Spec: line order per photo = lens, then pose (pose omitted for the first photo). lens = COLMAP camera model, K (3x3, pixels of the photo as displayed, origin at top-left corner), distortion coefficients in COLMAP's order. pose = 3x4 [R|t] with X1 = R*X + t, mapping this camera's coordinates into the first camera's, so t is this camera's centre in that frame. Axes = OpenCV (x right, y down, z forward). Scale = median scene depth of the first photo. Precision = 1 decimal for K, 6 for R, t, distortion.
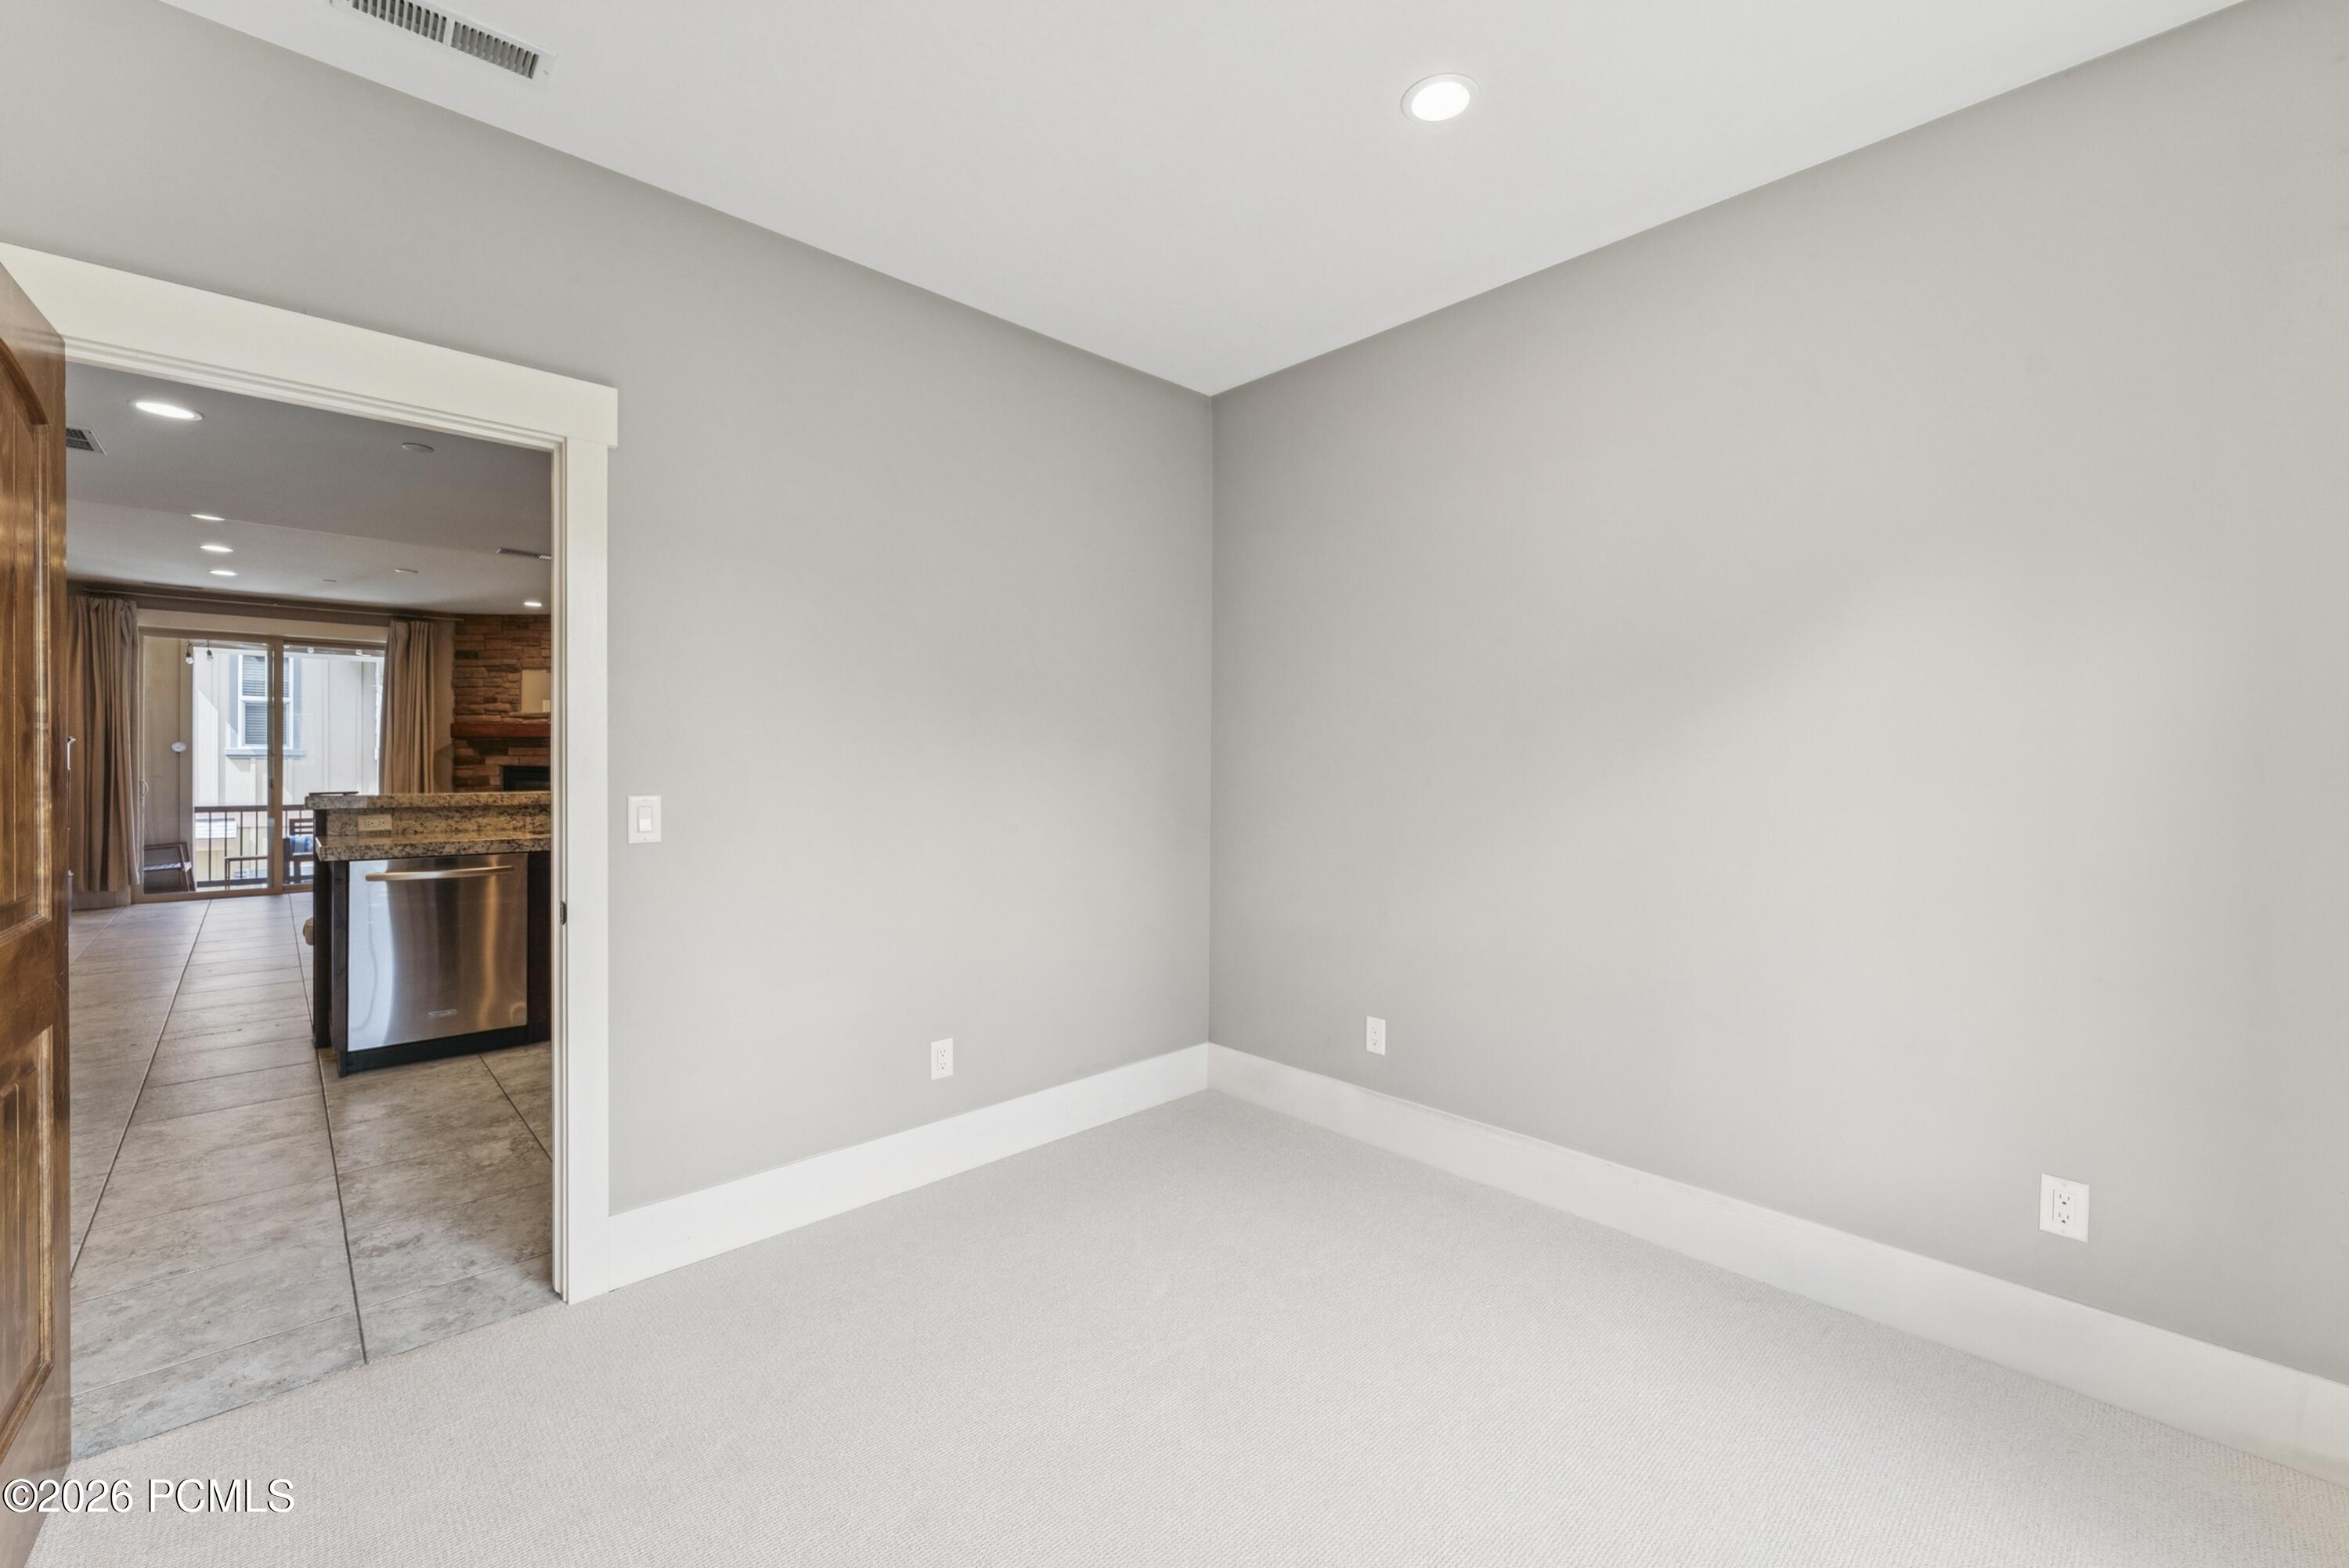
lens RADIAL K [[957.3, 0, 1169.6], [0, 957.3, 781.2], [0, 0, 1]] dist [0.001661, 0.000108]
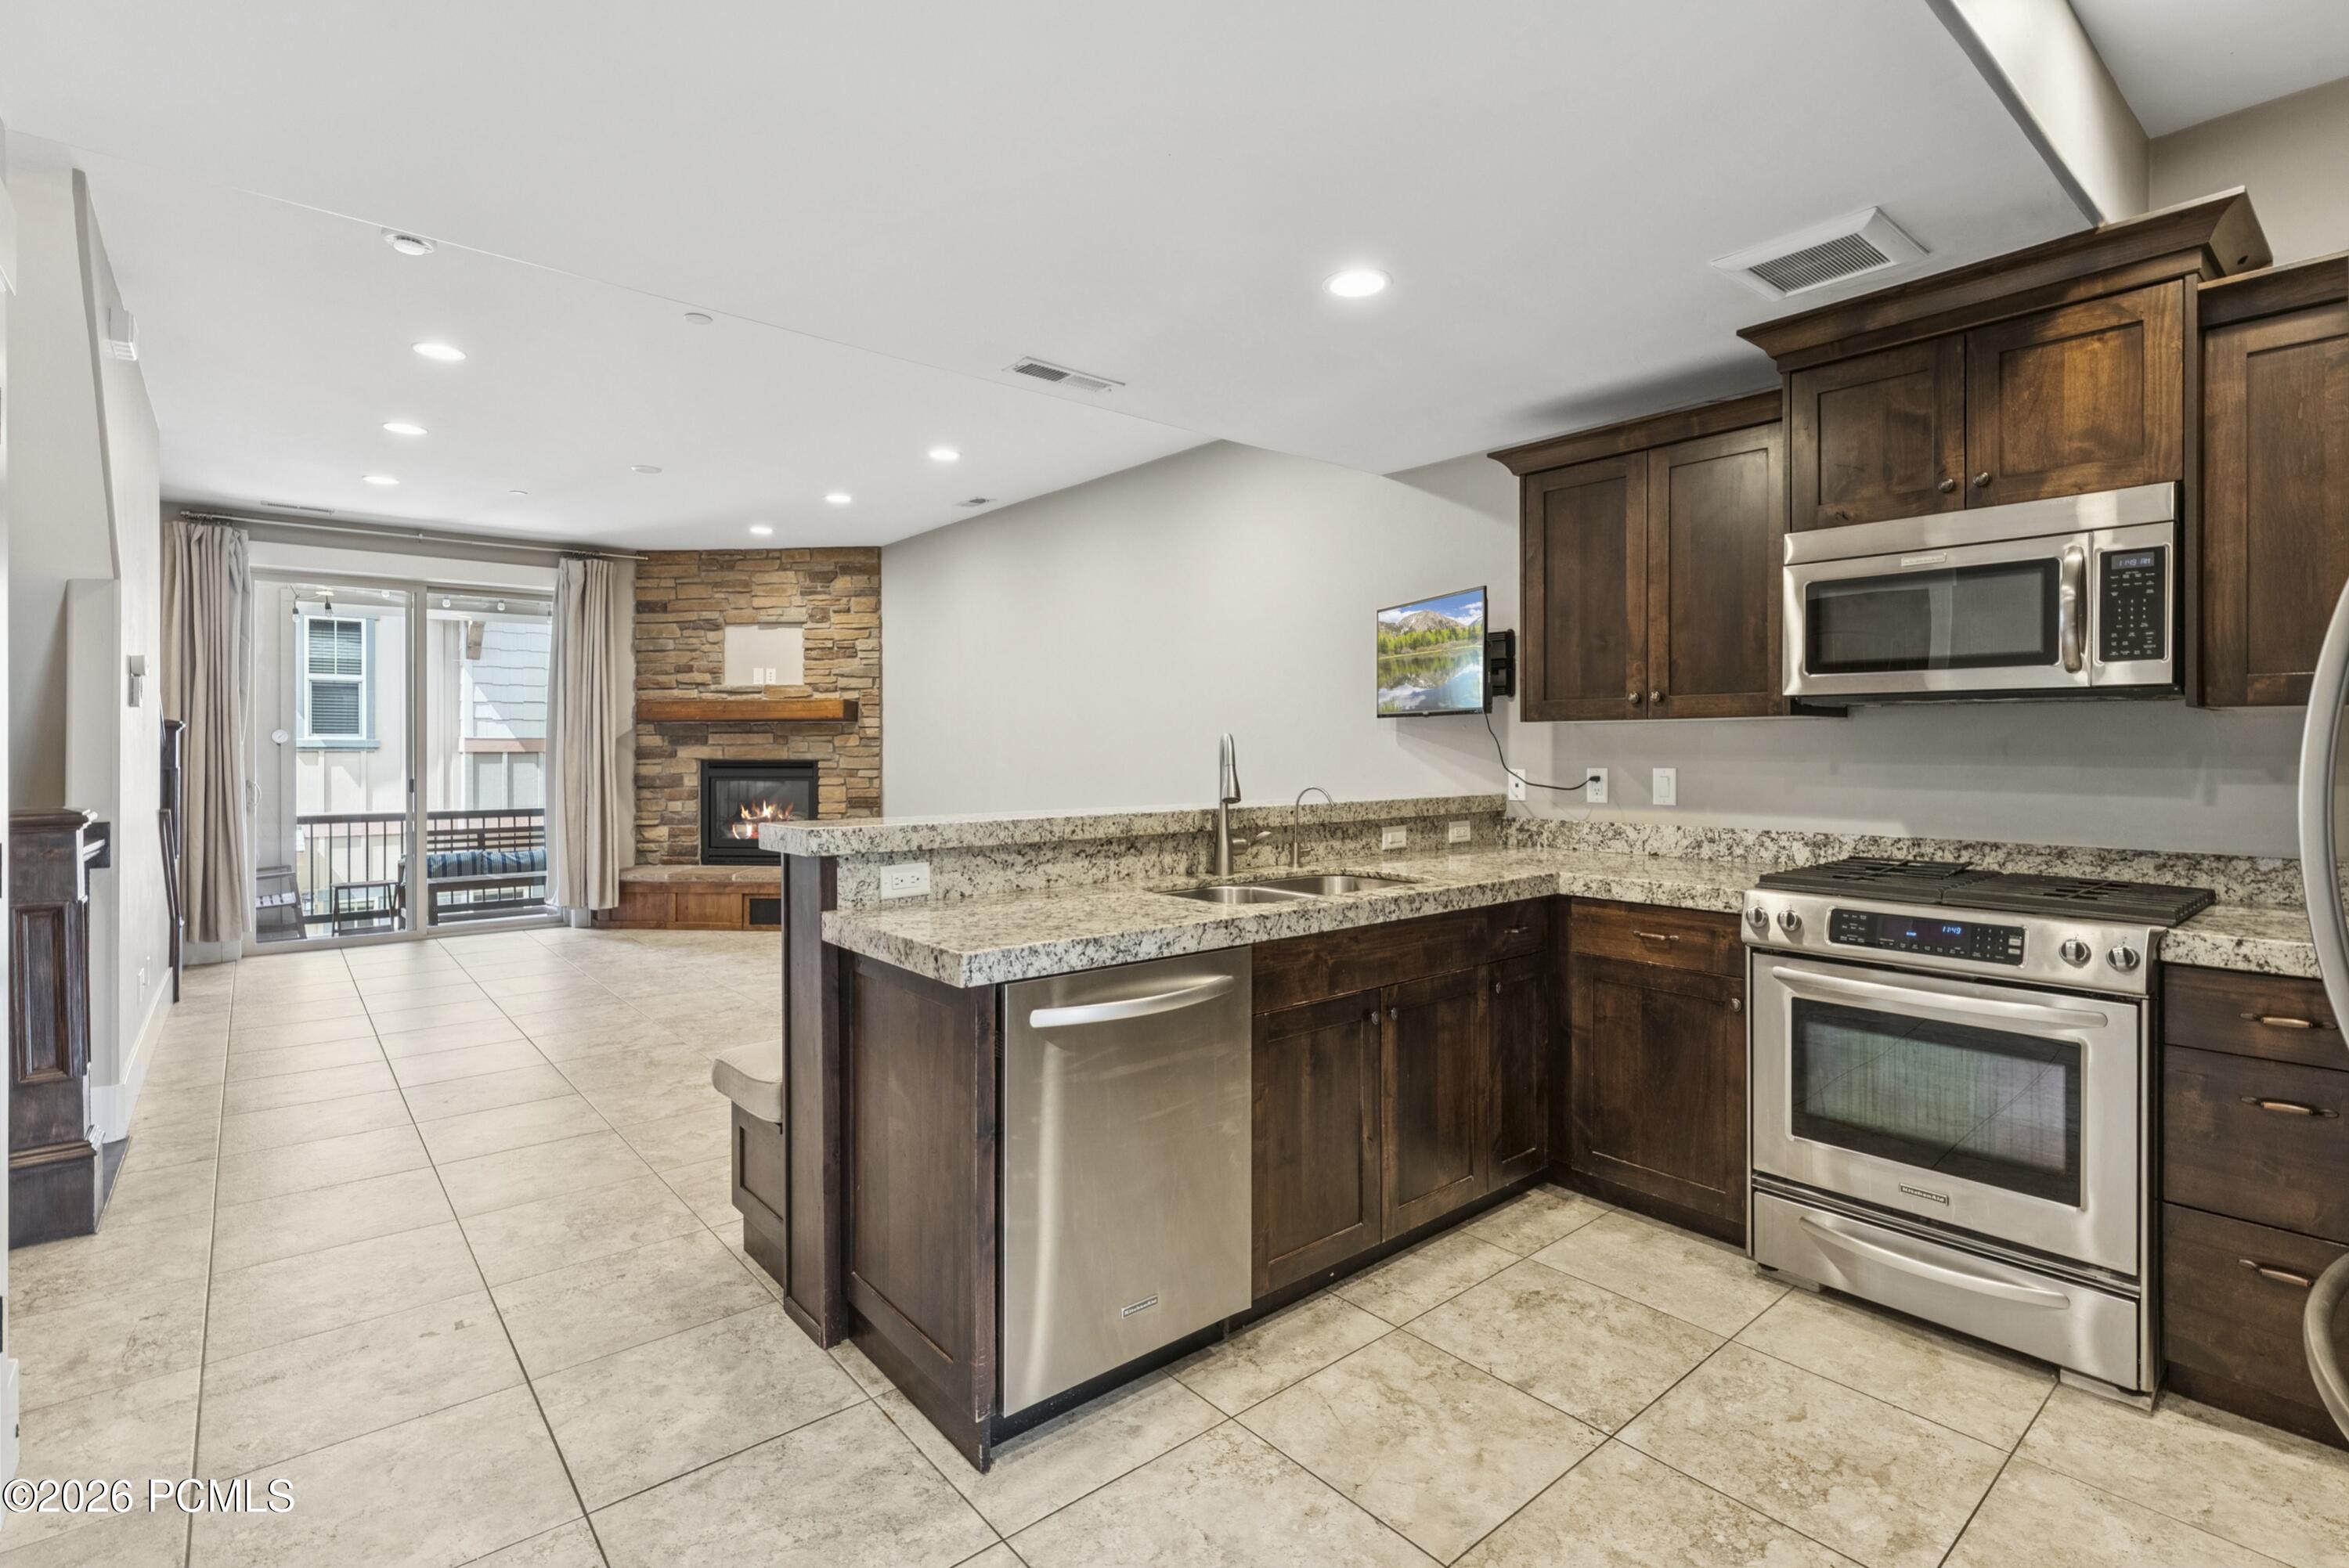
lens RADIAL K [[1096.5, 0, 1170.7], [0, 1096.5, 767.9], [0, 0, 1]] dist [-0.001802, -0.000096]
pose [[0.998329, -0.003981, -0.057644, -0.296371], [0.003794, 0.999987, -0.003356, -0.005642], [0.057657, 0.003132, 0.998332, 0.196388]]
